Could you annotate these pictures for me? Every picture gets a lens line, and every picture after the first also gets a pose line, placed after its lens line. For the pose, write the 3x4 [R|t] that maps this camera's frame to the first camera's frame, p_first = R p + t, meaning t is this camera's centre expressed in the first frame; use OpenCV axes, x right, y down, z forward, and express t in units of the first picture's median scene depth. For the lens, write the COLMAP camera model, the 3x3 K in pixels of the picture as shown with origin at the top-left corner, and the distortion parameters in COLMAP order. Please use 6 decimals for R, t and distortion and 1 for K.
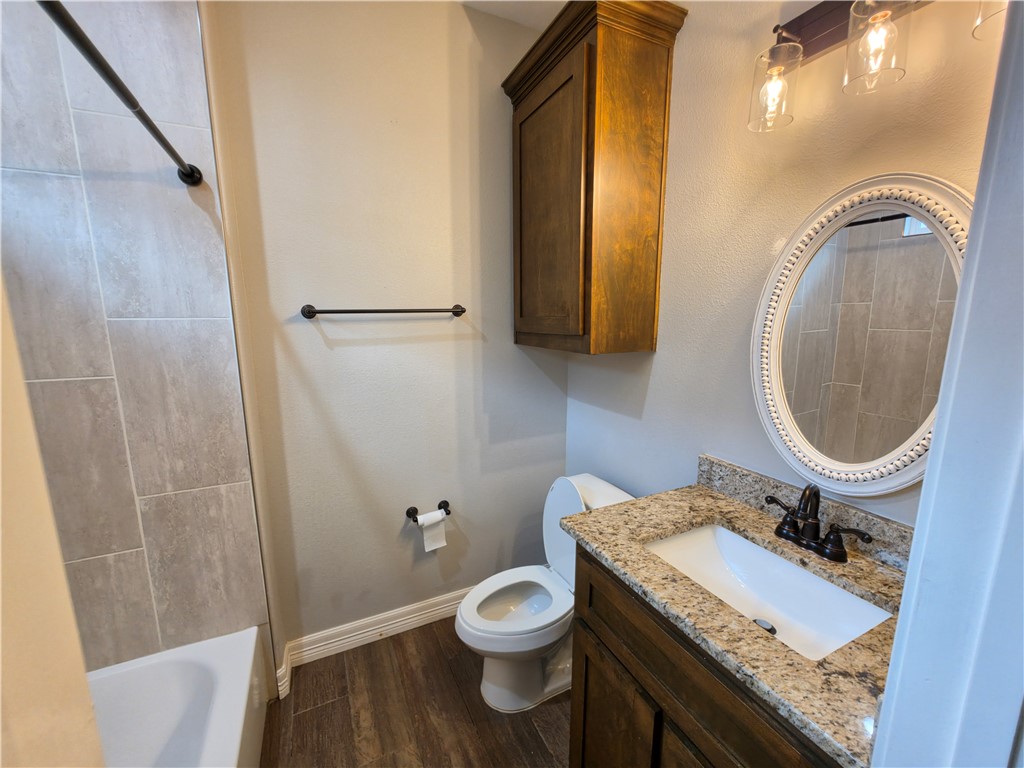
lens RADIAL K [[411.6, 0, 509.9], [0, 411.6, 385.7], [0, 0, 1]] dist [-0.002671, 0.000626]
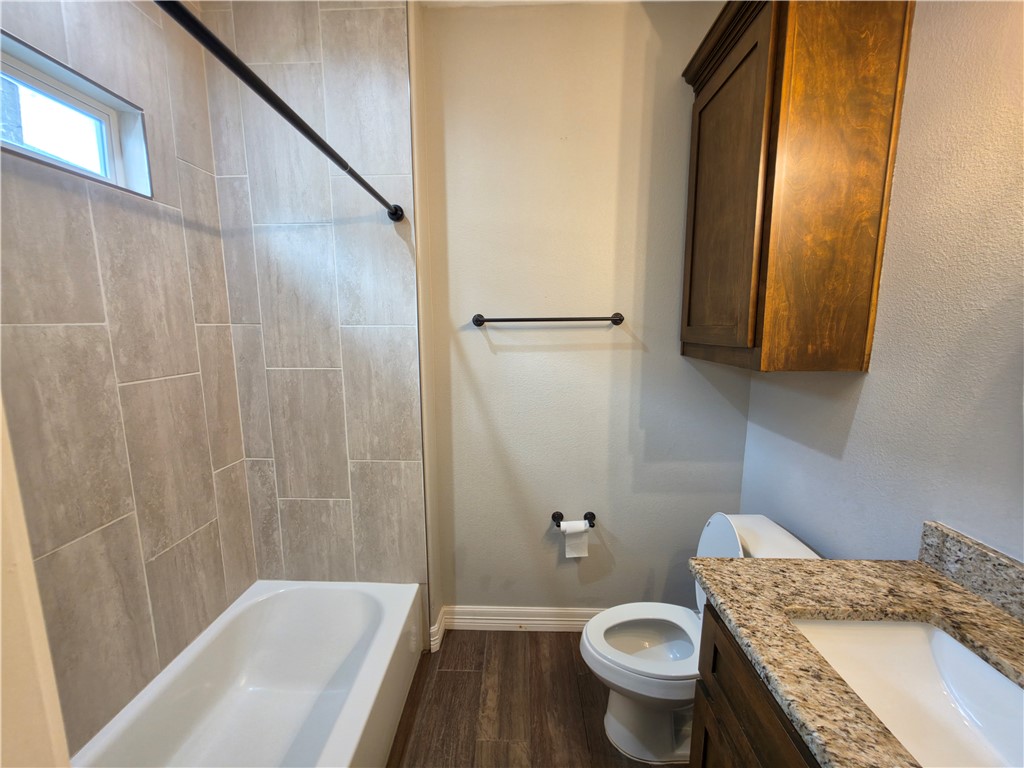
lens RADIAL K [[411.6, 0, 509.9], [0, 411.6, 385.7], [0, 0, 1]] dist [-0.002671, 0.000626]
pose [[0.889364, 0.069623, -0.451868, 0.122658], [-0.078634, 0.996903, -0.001165, -0.006283], [0.450388, 0.036568, 0.892084, 0.036899]]
